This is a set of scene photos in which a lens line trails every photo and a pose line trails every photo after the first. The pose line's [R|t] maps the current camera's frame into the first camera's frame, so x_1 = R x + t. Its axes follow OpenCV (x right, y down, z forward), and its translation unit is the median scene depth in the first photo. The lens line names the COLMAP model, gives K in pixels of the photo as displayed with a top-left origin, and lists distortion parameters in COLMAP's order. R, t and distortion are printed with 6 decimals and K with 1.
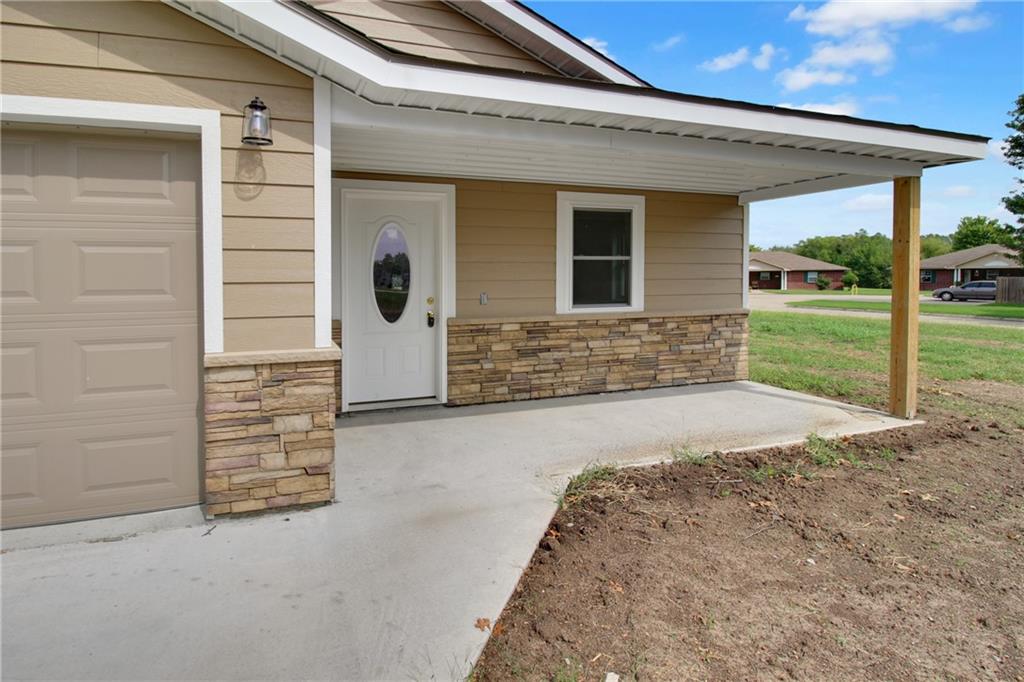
lens RADIAL K [[544.3, 0, 501.5], [0, 544.3, 279.1], [0, 0, 1]] dist [-0.009073, -0.000351]
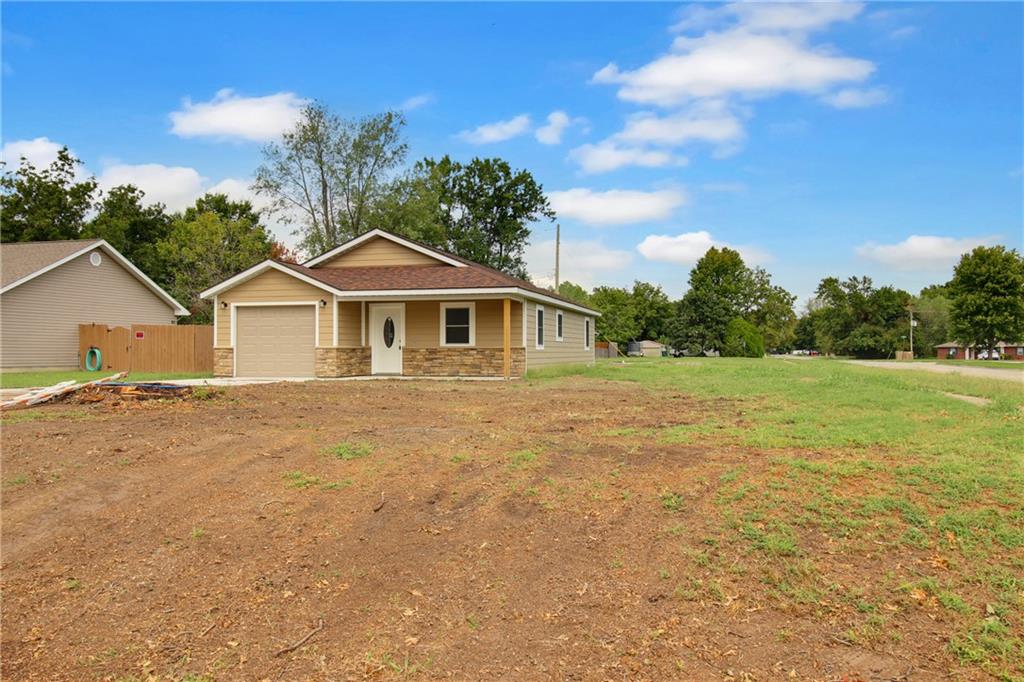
lens RADIAL K [[921.9, 0, 511.3], [0, 921.9, 338.6], [0, 0, 1]] dist [-0.001539, 0.005275]
pose [[0.803495, -0.004053, -0.595297, 3.259039], [-0.005784, 0.999876, -0.014614, 0.093862], [0.595283, 0.015186, 0.803373, -2.620282]]
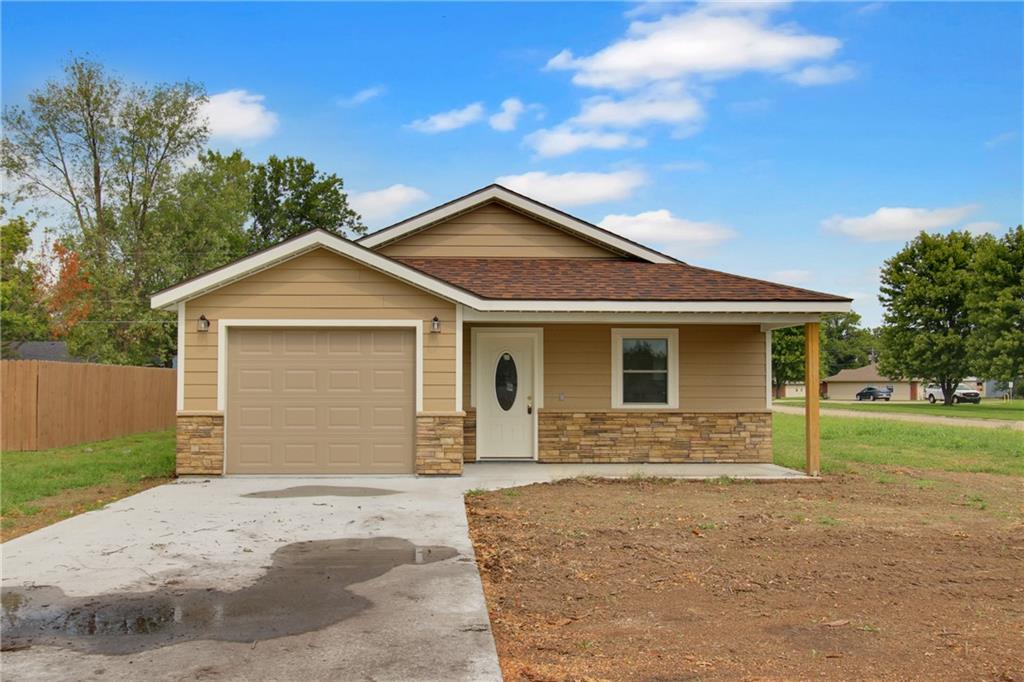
lens RADIAL K [[921.9, 0, 511.5], [0, 921.9, 344.4], [0, 0, 1]] dist [-0.001539, 0.005275]
pose [[0.949765, -0.005394, -0.312919, 0.654062], [-0.009389, 0.998910, -0.045716, 0.006283], [0.312824, 0.046357, 0.948679, -1.574027]]
